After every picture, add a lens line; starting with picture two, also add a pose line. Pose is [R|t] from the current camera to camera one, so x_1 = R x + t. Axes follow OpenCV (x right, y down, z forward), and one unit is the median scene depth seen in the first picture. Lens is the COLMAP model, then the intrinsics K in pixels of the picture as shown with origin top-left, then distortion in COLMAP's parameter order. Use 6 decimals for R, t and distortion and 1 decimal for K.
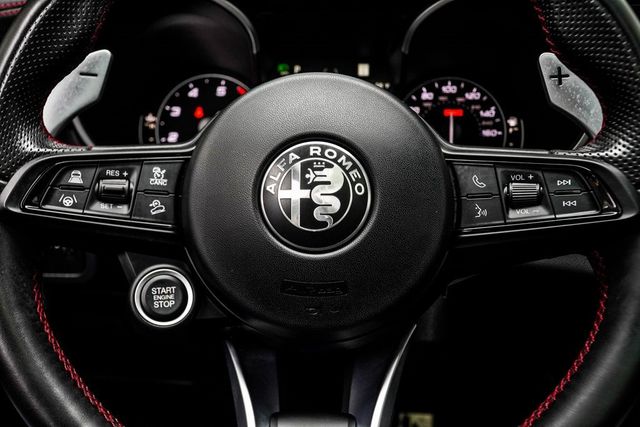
lens RADIAL K [[732.1, 0, 320.0], [0, 732.1, 213.5], [0, 0, 1]] dist [0.018137, -0.247314]
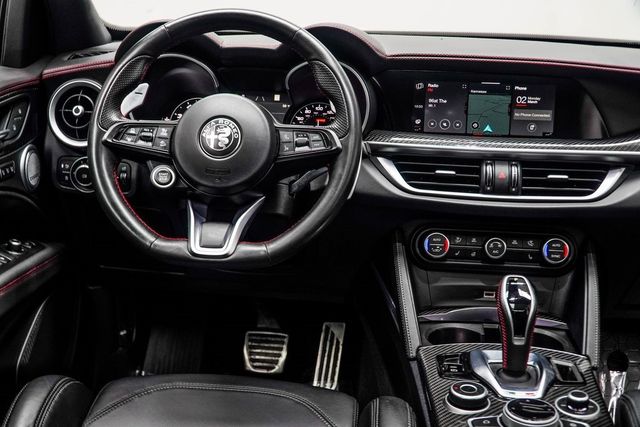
lens RADIAL K [[756.0, 0, 308.7], [0, 756.0, 211.1], [0, 0, 1]] dist [0.089652, -0.519132]
pose [[0.997102, 0.033925, -0.068091, 0.474500], [-0.038455, 0.997054, -0.066364, 0.381558], [0.065639, 0.068790, 0.995469, -1.591851]]
